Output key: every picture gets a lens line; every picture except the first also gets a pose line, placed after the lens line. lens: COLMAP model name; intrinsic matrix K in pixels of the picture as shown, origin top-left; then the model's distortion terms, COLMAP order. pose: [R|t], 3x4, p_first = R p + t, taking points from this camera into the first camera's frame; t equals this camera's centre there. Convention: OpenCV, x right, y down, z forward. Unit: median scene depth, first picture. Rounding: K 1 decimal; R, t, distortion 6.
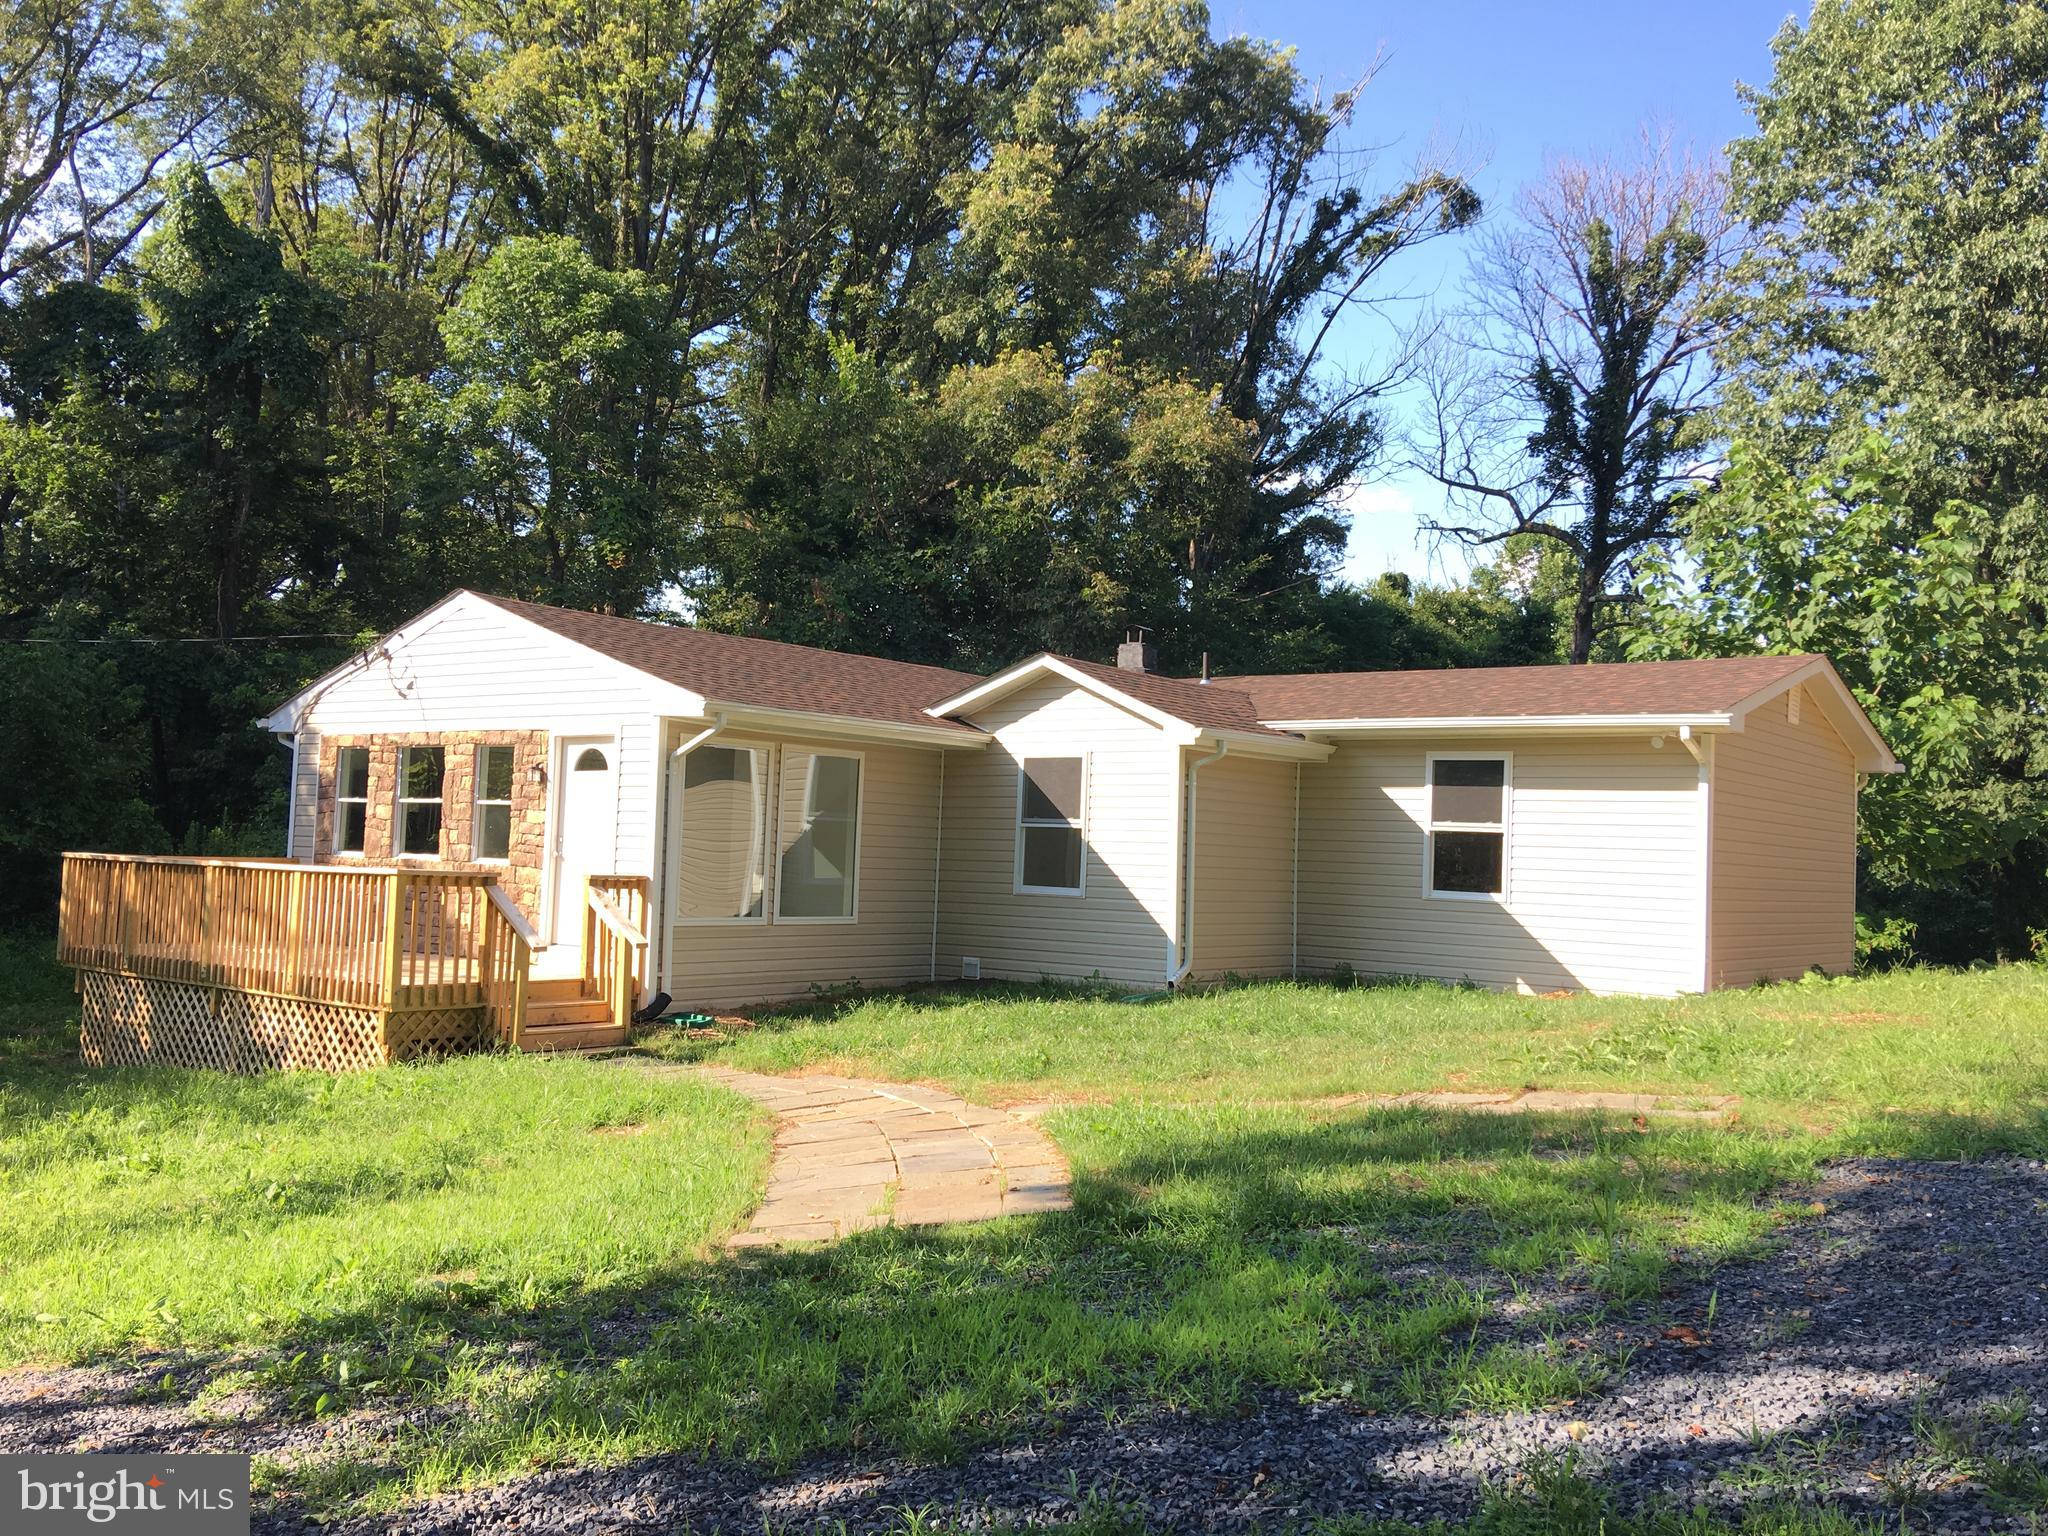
lens RADIAL K [[1727.6, 0, 1025.9], [0, 1727.6, 750.6], [0, 0, 1]] dist [0.073314, -0.118079]
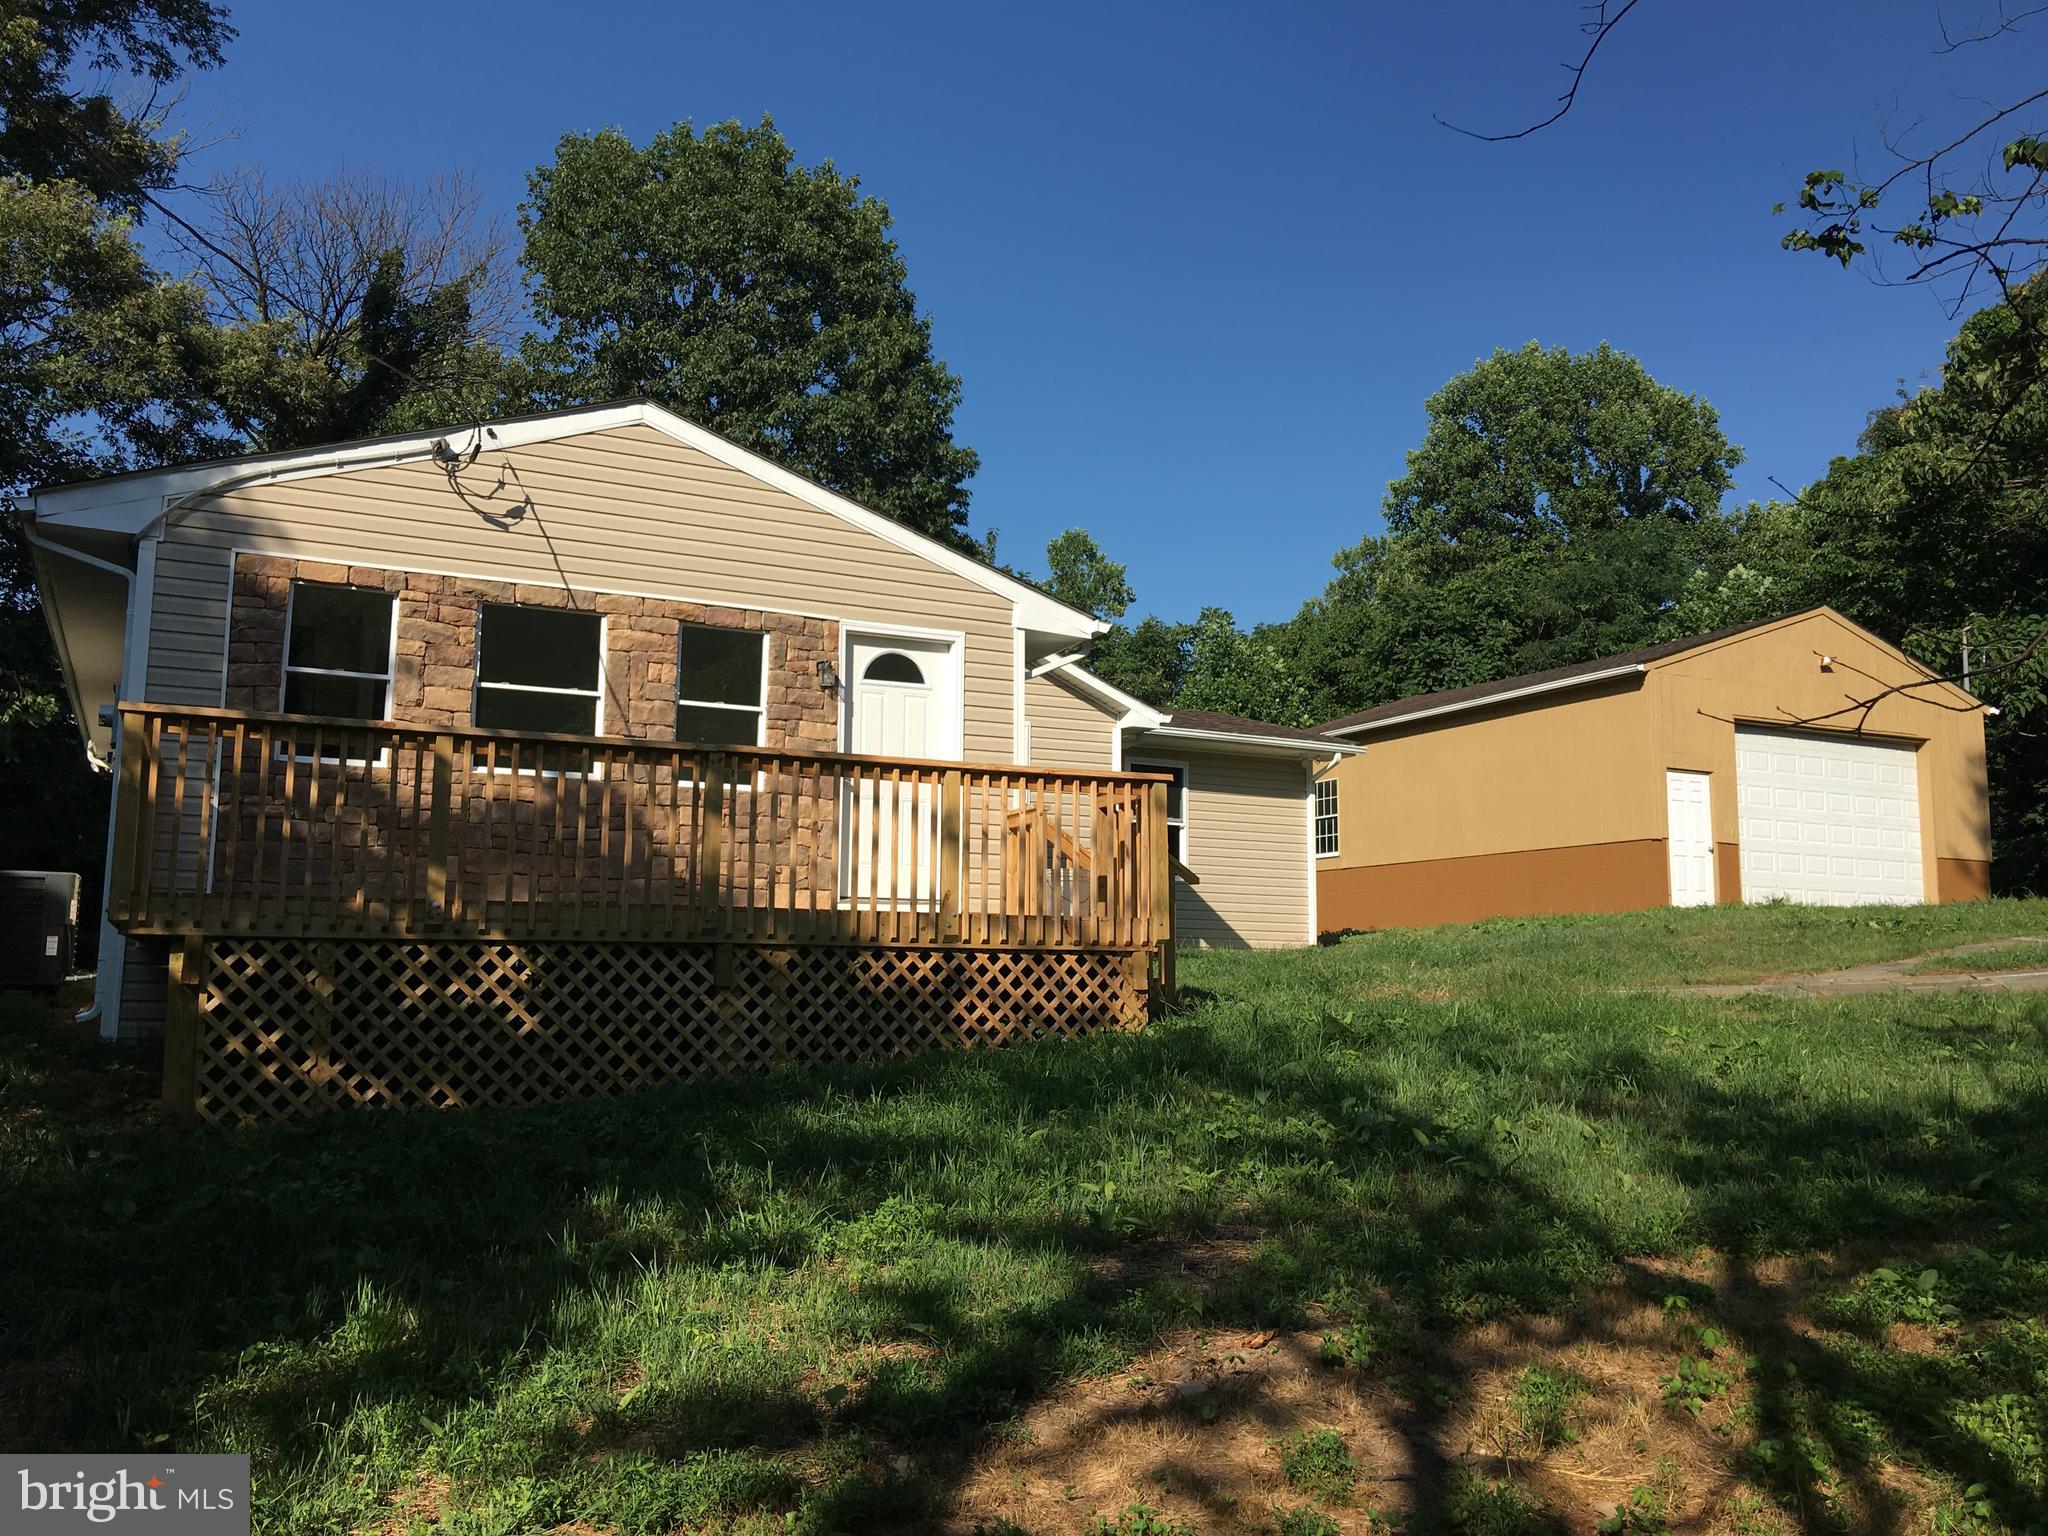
lens RADIAL K [[1727.6, 0, 1025.9], [0, 1727.6, 750.6], [0, 0, 1]] dist [0.073314, -0.118079]
pose [[0.428758, 0.096818, 0.898217, -0.616715], [-0.049972, 0.995260, -0.083425, 0.070518], [-0.902036, -0.009117, 0.431564, 0.392198]]
